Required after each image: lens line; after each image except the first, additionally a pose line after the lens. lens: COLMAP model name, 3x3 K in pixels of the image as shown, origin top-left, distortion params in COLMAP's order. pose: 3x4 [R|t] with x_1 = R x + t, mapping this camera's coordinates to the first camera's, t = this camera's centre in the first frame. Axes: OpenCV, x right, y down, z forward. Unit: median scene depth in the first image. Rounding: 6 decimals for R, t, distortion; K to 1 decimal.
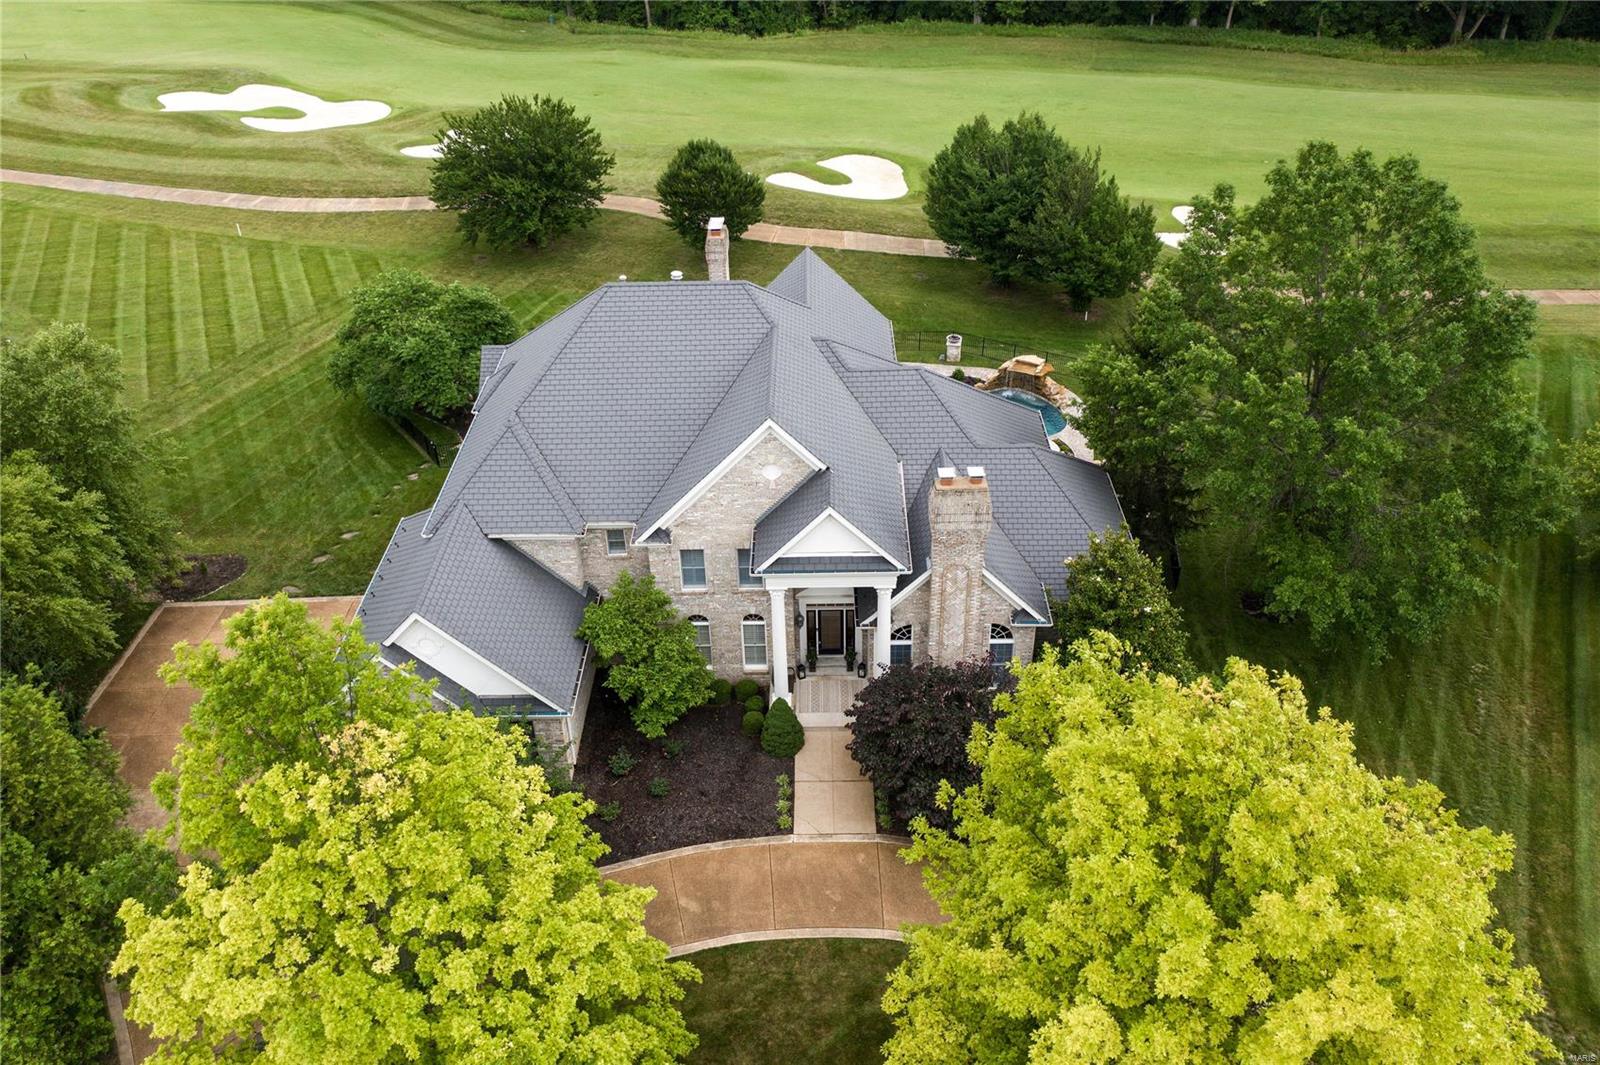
lens RADIAL K [[1263.9, 0, 802.6], [0, 1263.9, 526.4], [0, 0, 1]] dist [-0.000397, 0.008904]
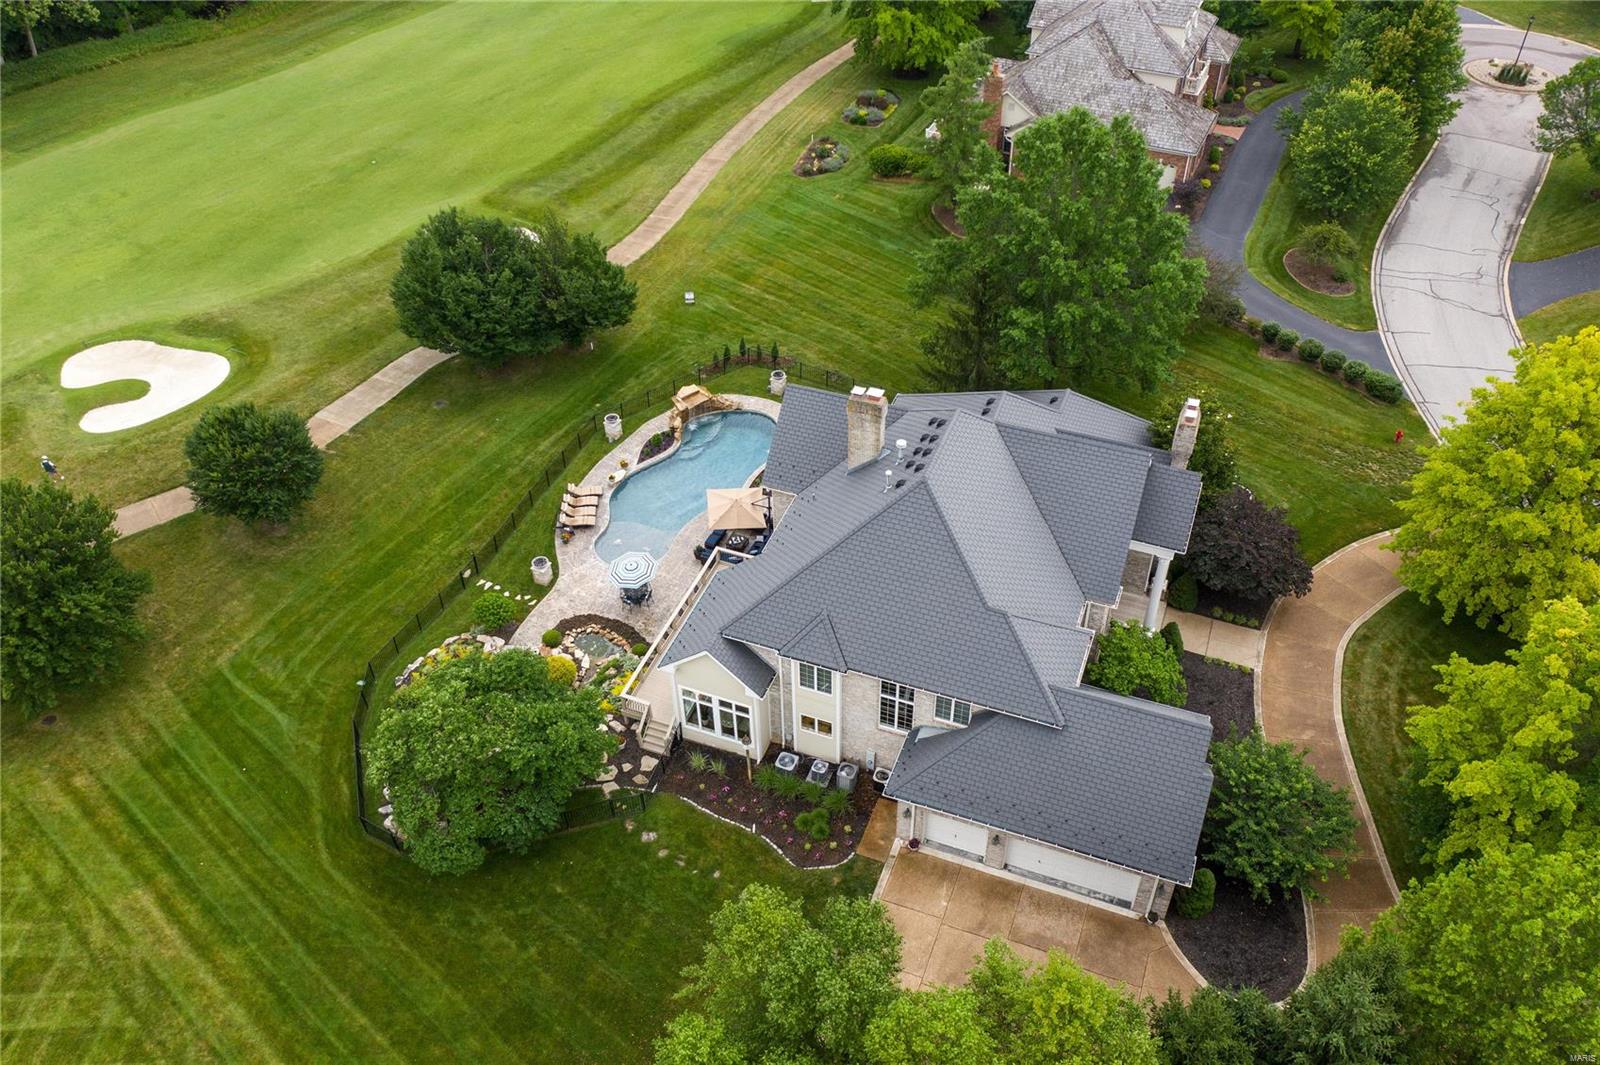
lens RADIAL K [[1263.9, 0, 802.2], [0, 1263.9, 526.1], [0, 0, 1]] dist [-0.000397, 0.008904]
pose [[0.354757, -0.604331, 0.713394, -0.998492], [0.527254, 0.759432, 0.381138, -0.630766], [-0.772108, 0.240928, 0.588050, 0.437600]]
